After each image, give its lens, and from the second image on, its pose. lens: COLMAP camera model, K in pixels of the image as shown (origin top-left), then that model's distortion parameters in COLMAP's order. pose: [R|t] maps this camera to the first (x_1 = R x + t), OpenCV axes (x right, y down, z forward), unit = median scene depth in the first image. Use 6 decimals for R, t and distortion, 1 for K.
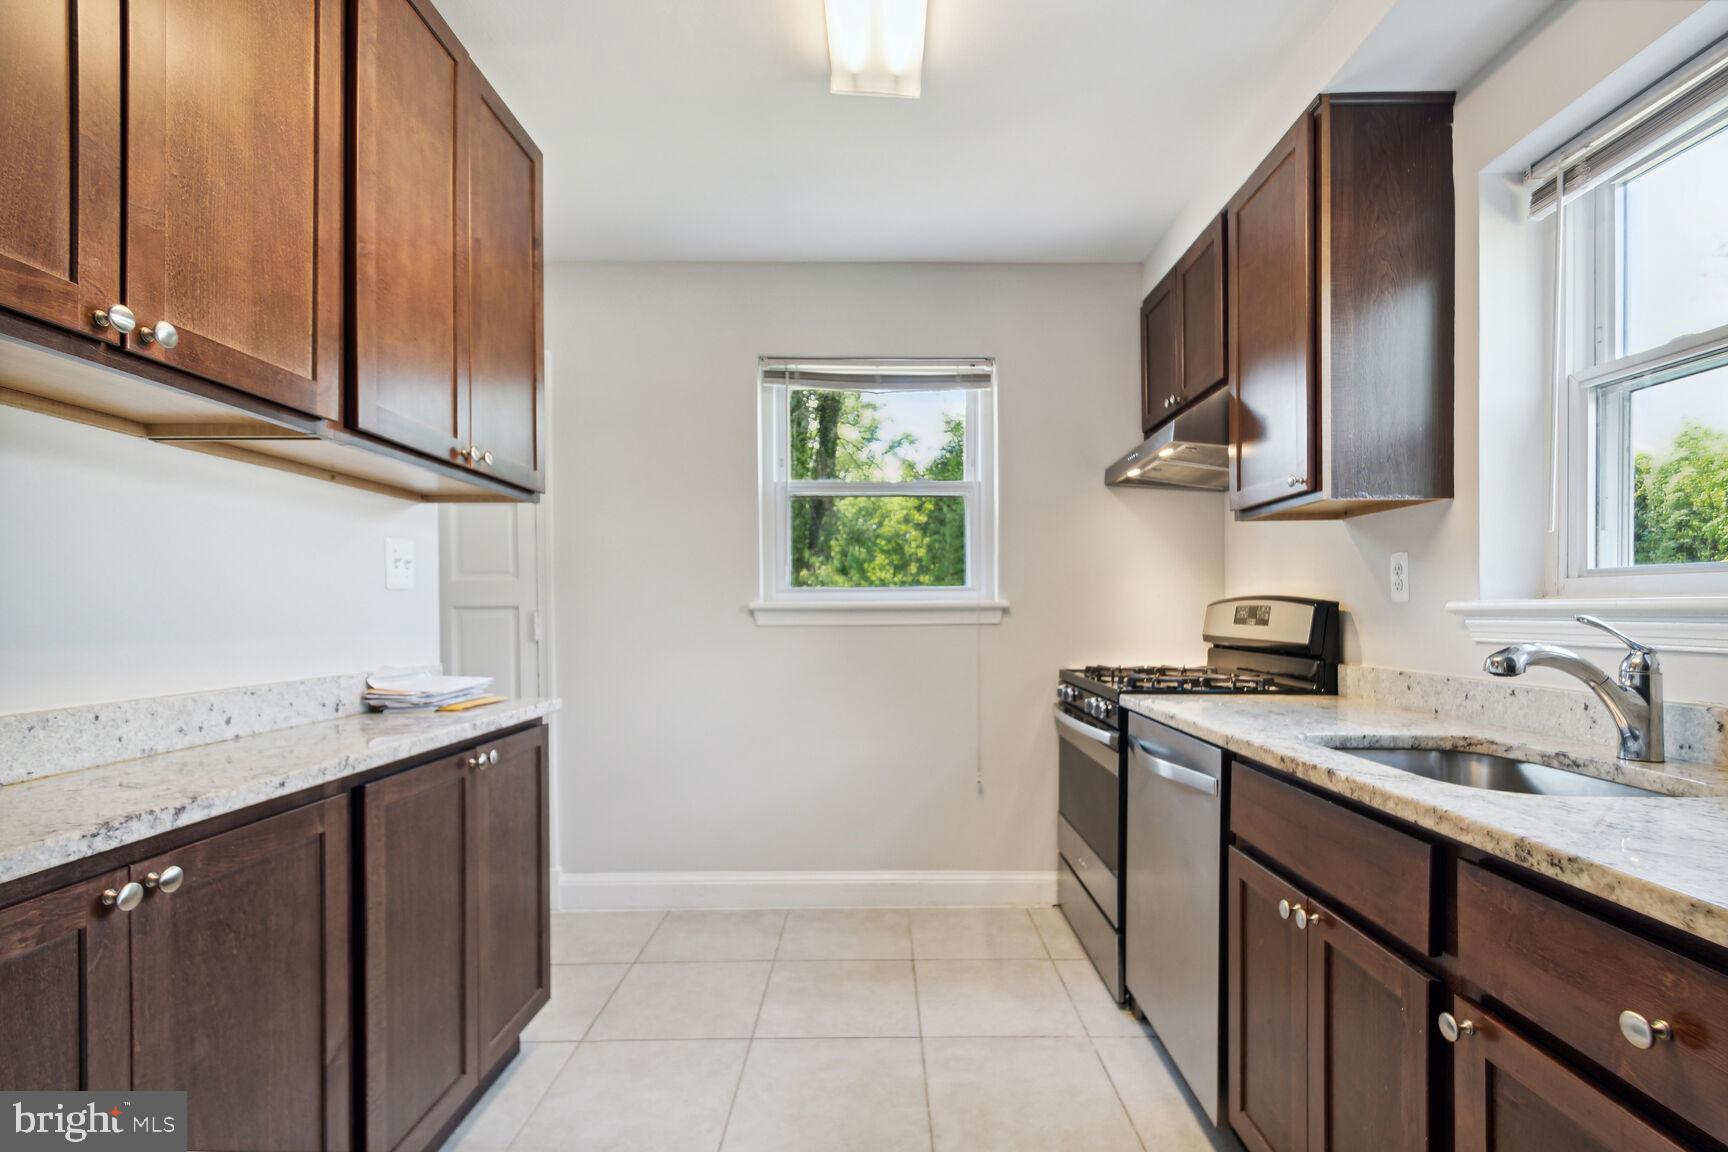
lens RADIAL K [[796.6, 0, 897.5], [0, 796.6, 594.6], [0, 0, 1]] dist [-0.000052, 0.000001]
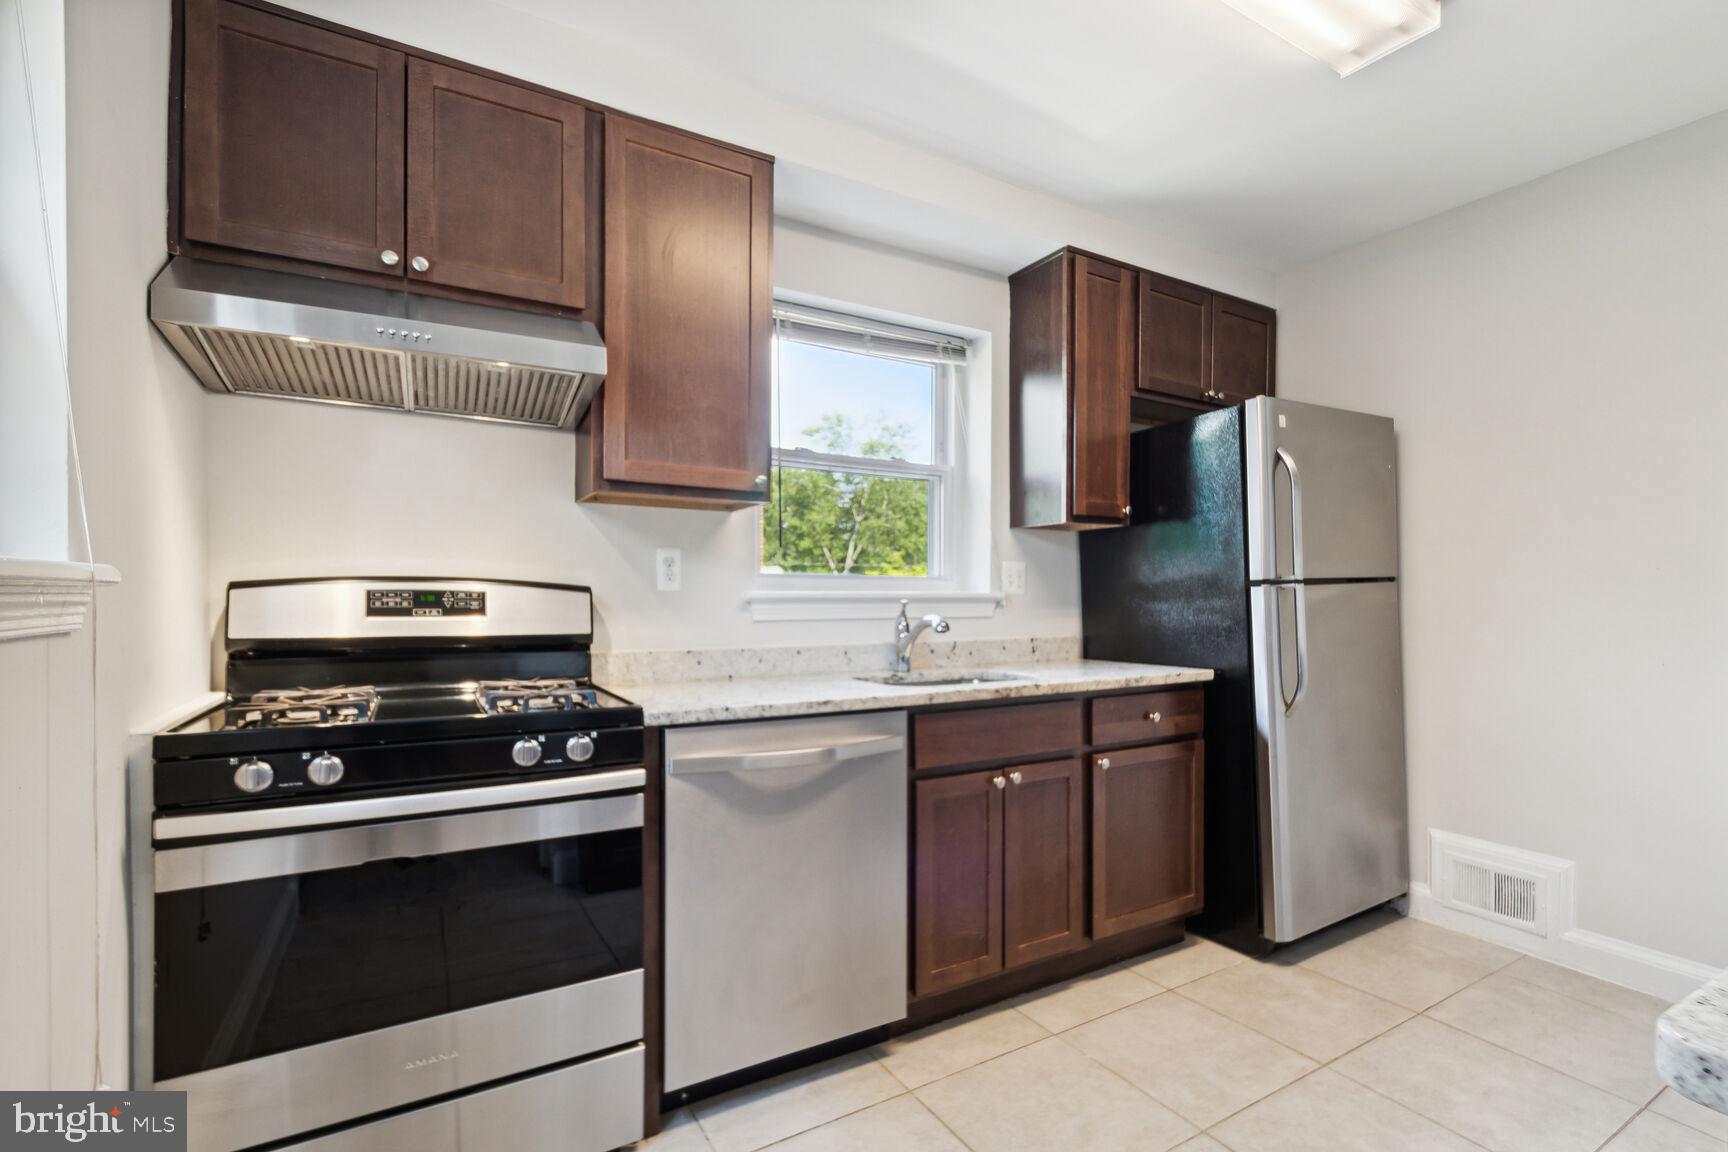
lens RADIAL K [[796.6, 0, 897.5], [0, 796.6, 594.6], [0, 0, 1]] dist [-0.000052, 0.000001]
pose [[-0.506133, -0.002451, 0.862452, -0.550346], [-0.027563, 0.999531, -0.013335, 0.022280], [-0.862015, -0.030521, -0.505964, 1.364321]]
